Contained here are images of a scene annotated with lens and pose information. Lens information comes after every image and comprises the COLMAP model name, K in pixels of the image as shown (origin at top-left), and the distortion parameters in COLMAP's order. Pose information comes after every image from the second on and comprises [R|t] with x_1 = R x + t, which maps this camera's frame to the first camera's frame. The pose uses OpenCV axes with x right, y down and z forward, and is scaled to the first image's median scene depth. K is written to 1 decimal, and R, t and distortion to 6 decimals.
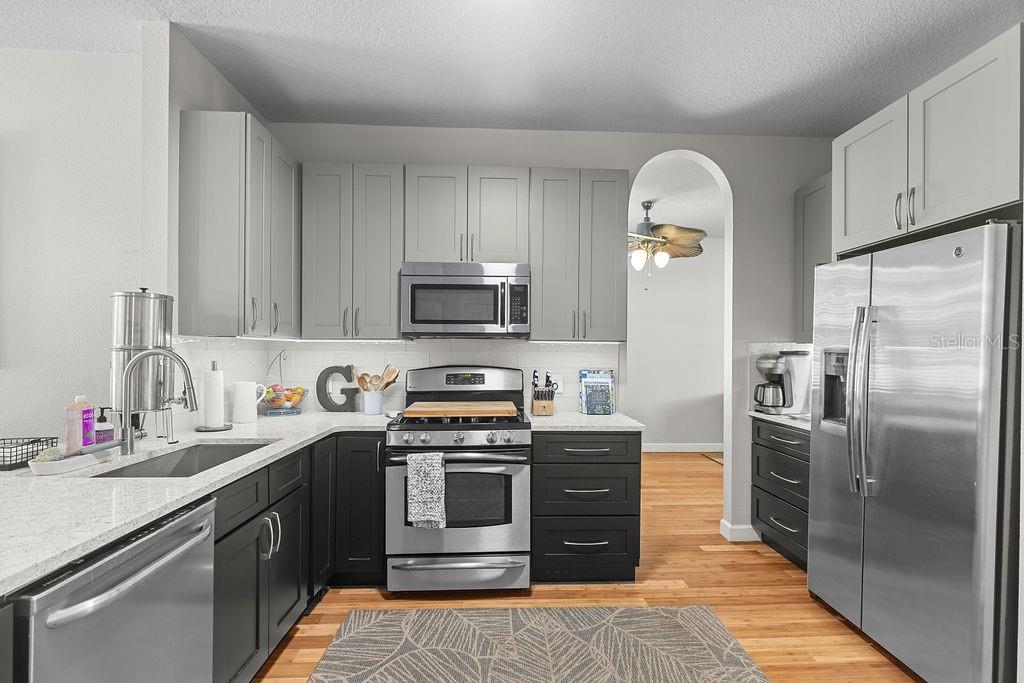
lens RADIAL K [[488.3, 0, 522.0], [0, 488.3, 353.3], [0, 0, 1]] dist [0.001982, 0.000328]
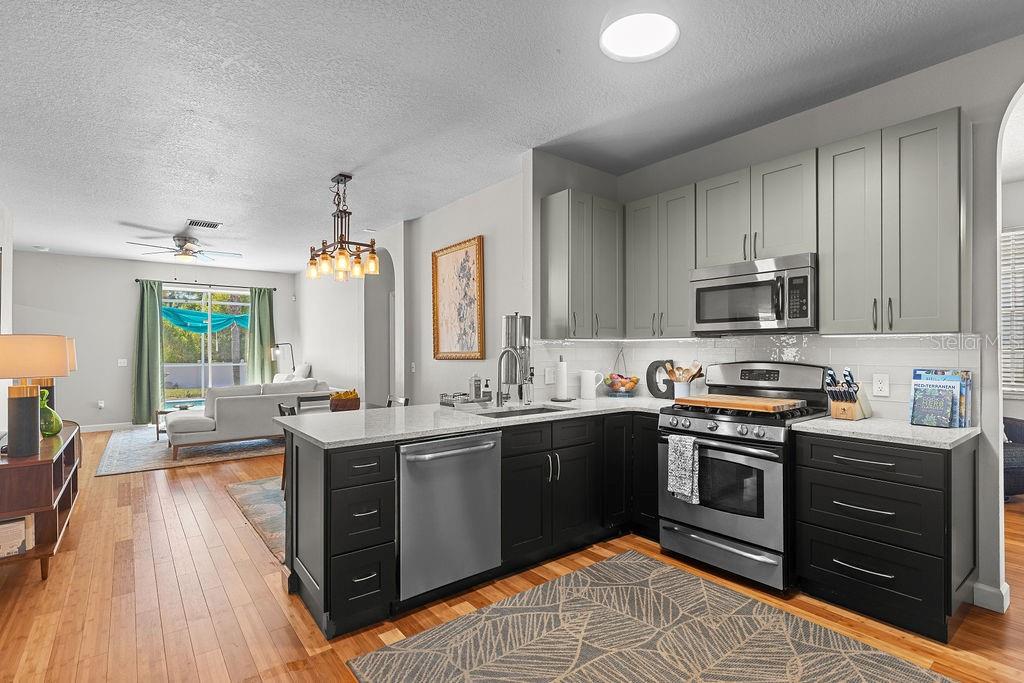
lens RADIAL K [[492.7, 0, 516.6], [0, 492.7, 344.7], [0, 0, 1]] dist [-0.001454, -0.000267]
pose [[0.582859, -0.013768, -0.812457, 0.500863], [0.004633, 0.999897, -0.013620, 0.002496], [0.812560, 0.004174, 0.582862, -0.002733]]
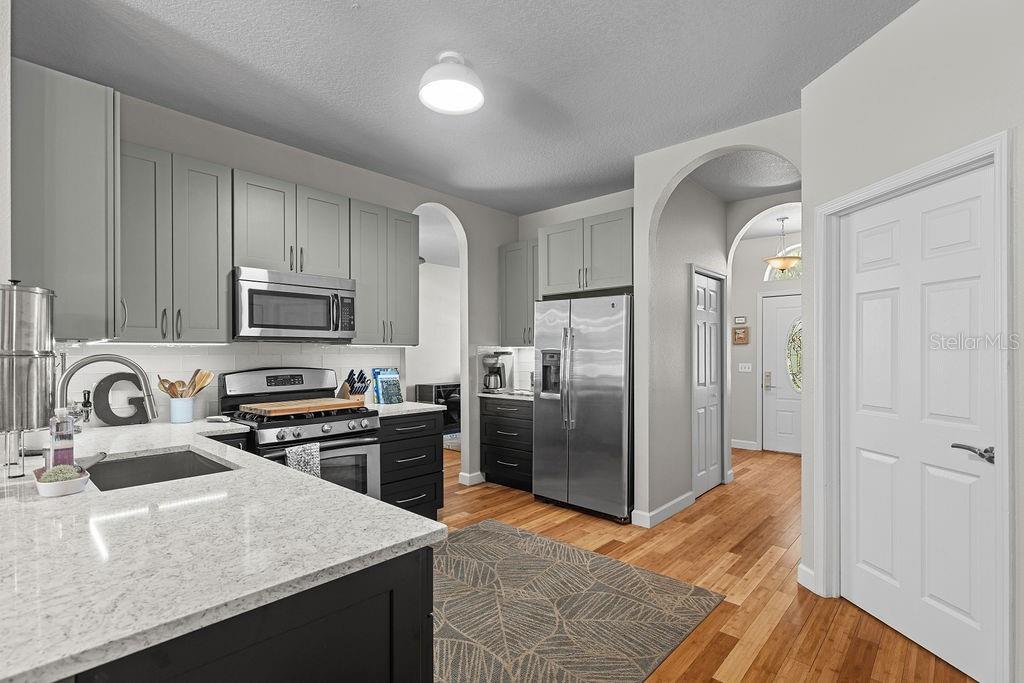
lens RADIAL K [[488.3, 0, 522.0], [0, 488.3, 353.3], [0, 0, 1]] dist [0.001982, 0.000328]
pose [[0.701046, -0.008435, 0.713066, -0.614786], [0.008740, 0.999957, 0.003236, -0.005672], [-0.713063, 0.003963, 0.701089, -0.142645]]
